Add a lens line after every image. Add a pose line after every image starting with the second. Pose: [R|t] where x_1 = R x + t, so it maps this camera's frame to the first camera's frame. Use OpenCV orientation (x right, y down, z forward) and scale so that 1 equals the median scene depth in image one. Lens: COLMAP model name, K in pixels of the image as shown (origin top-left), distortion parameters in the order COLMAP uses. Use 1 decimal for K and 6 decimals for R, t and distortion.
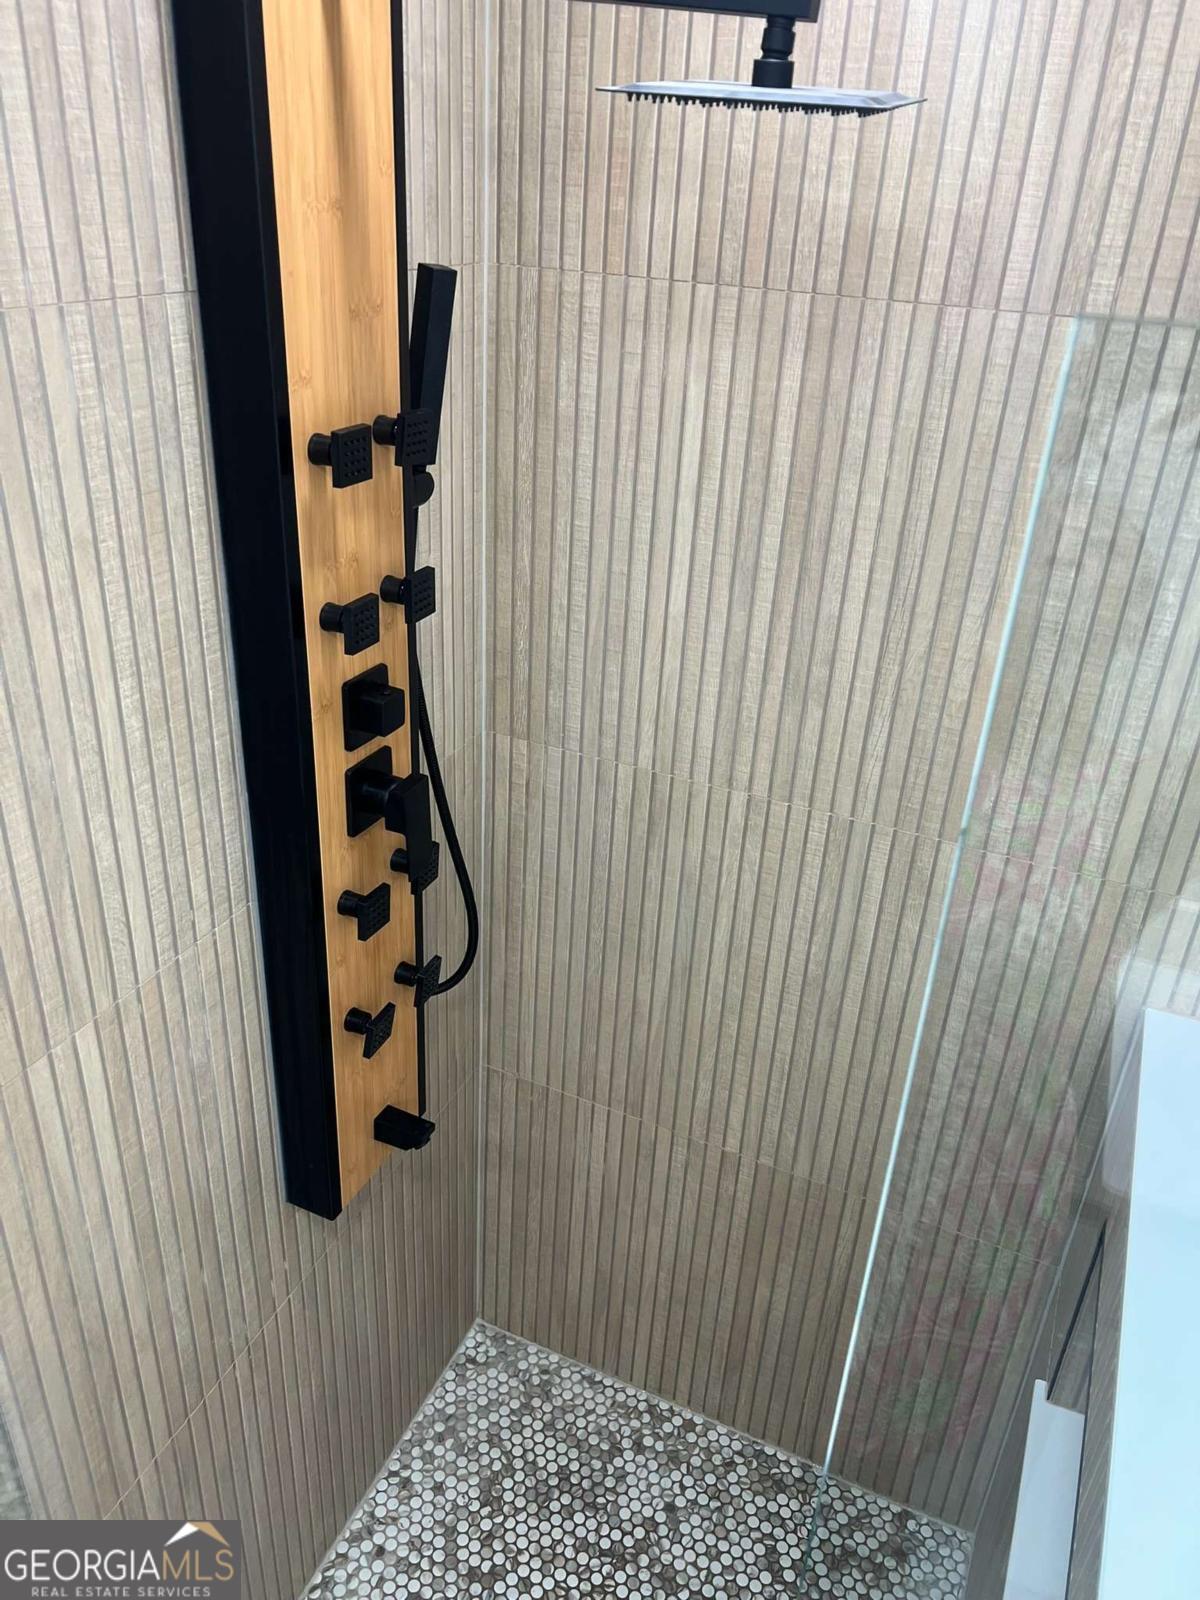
lens RADIAL K [[1214.8, 0, 595.3], [0, 1214.8, 818.4], [0, 0, 1]] dist [0.051107, -0.053433]
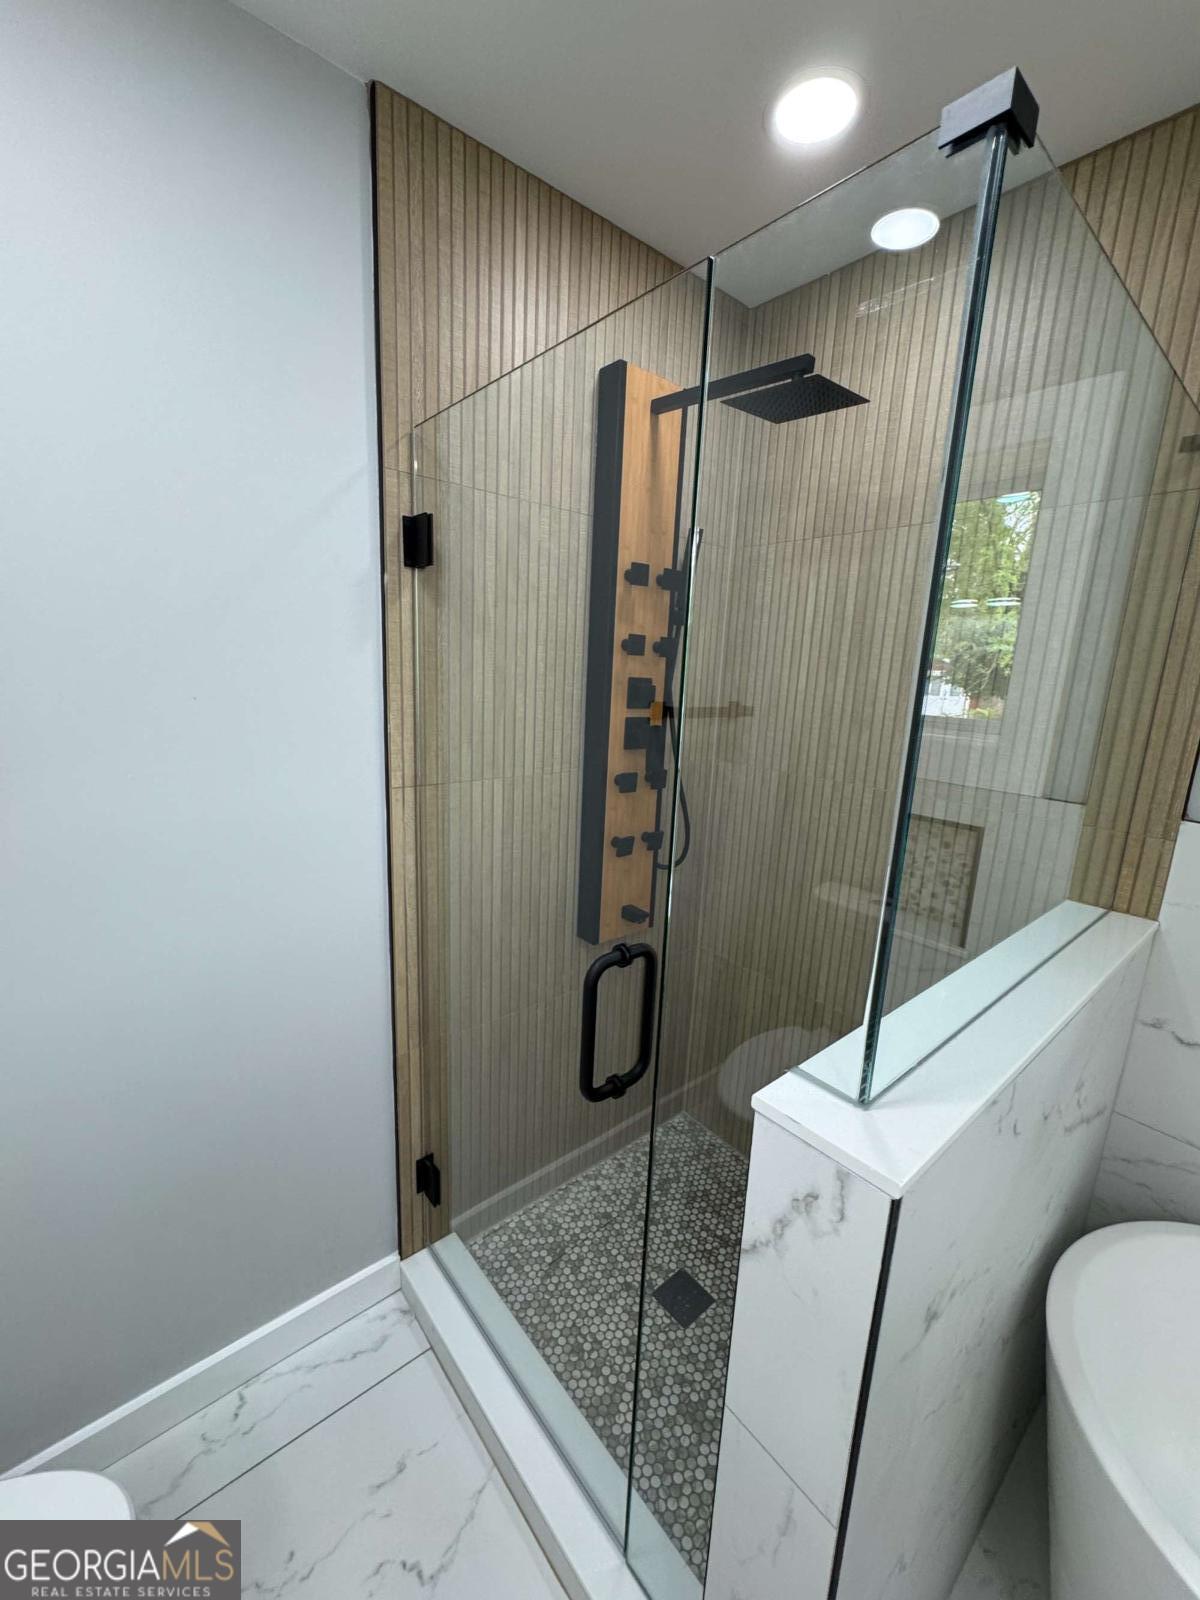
lens RADIAL K [[642.3, 0, 597.1], [0, 642.3, 799.3], [0, 0, 1]] dist [-0.004360, 0.001821]
pose [[0.898346, 0.078965, -0.432132, 0.253738], [-0.208571, 0.942433, -0.261376, 0.387699], [0.386616, 0.324937, 0.863101, -0.030478]]
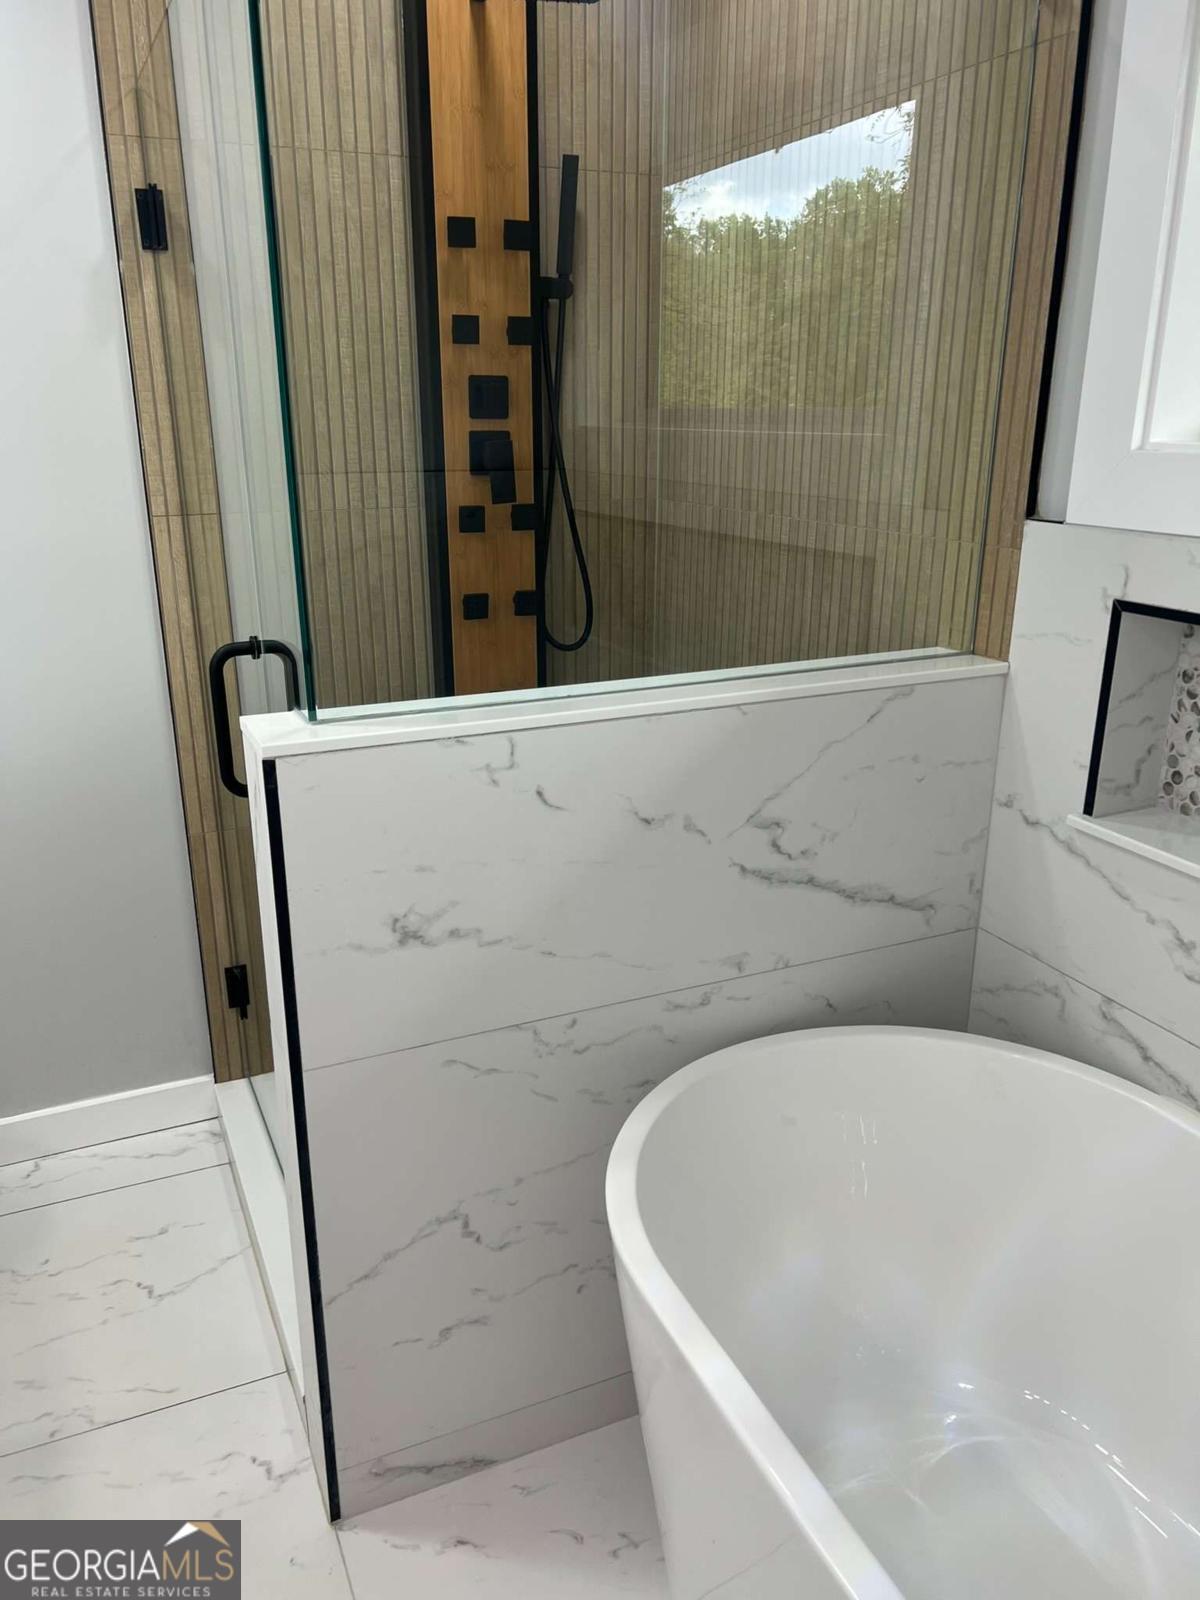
lens RADIAL K [[1214.8, 0, 584.0], [0, 1214.8, 808.0], [0, 0, 1]] dist [0.051107, -0.053433]
pose [[0.736480, 0.161436, -0.656914, 1.027992], [-0.285368, 0.954611, -0.085336, 0.516013], [0.613321, 0.250311, 0.749121, -0.082586]]
